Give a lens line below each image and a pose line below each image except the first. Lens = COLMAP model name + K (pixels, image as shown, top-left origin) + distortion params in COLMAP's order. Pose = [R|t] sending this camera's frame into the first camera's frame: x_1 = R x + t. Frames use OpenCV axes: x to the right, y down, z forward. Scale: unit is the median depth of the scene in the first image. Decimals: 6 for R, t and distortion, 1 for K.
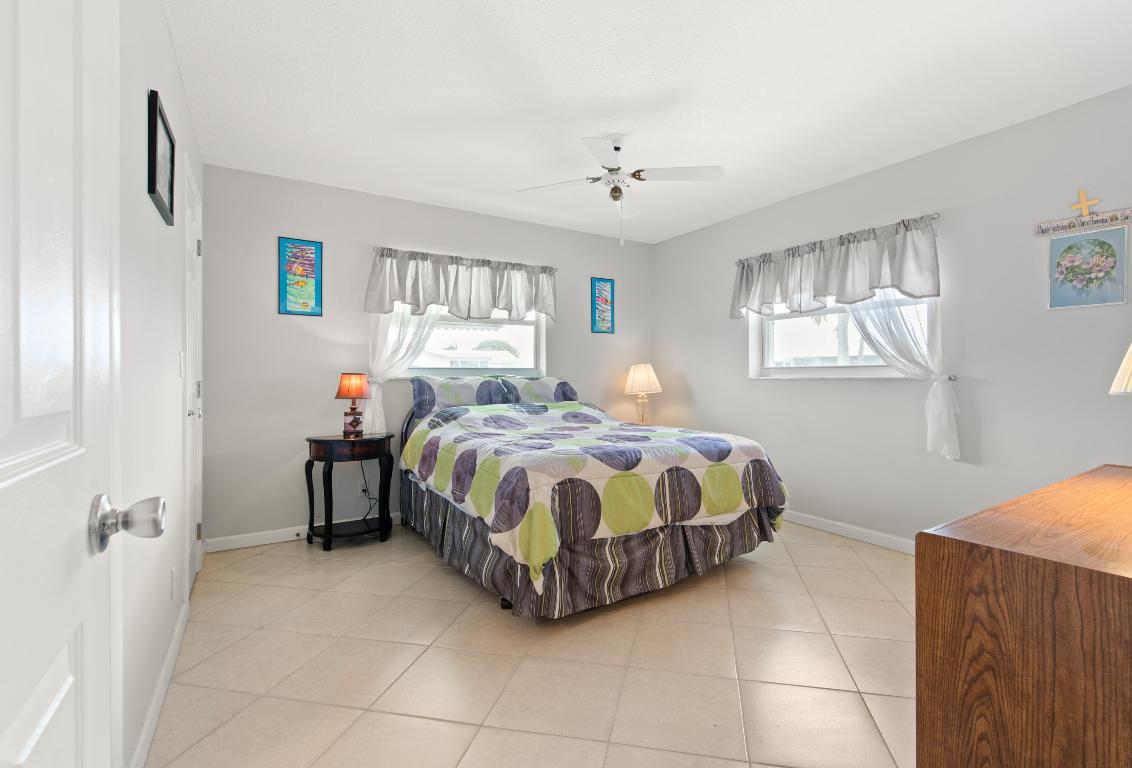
lens RADIAL K [[520.7, 0, 571.9], [0, 520.7, 376.2], [0, 0, 1]] dist [-0.002616, -0.000024]
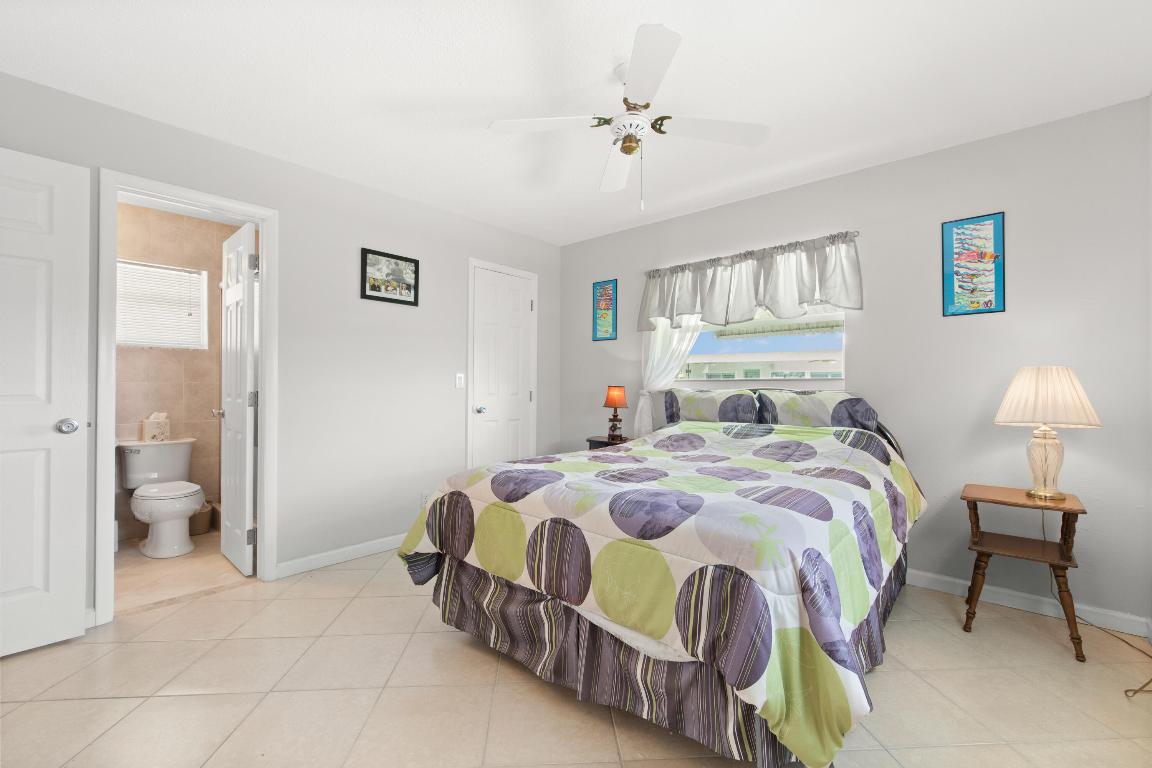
lens RADIAL K [[482.3, 0, 579.5], [0, 482.3, 384.1], [0, 0, 1]] dist [-0.003742, 0.000112]
pose [[0.282669, -0.005848, -0.959200, 0.554134], [-0.007847, 0.999934, -0.008409, 0.000333], [0.959185, 0.009904, 0.282604, 0.567072]]
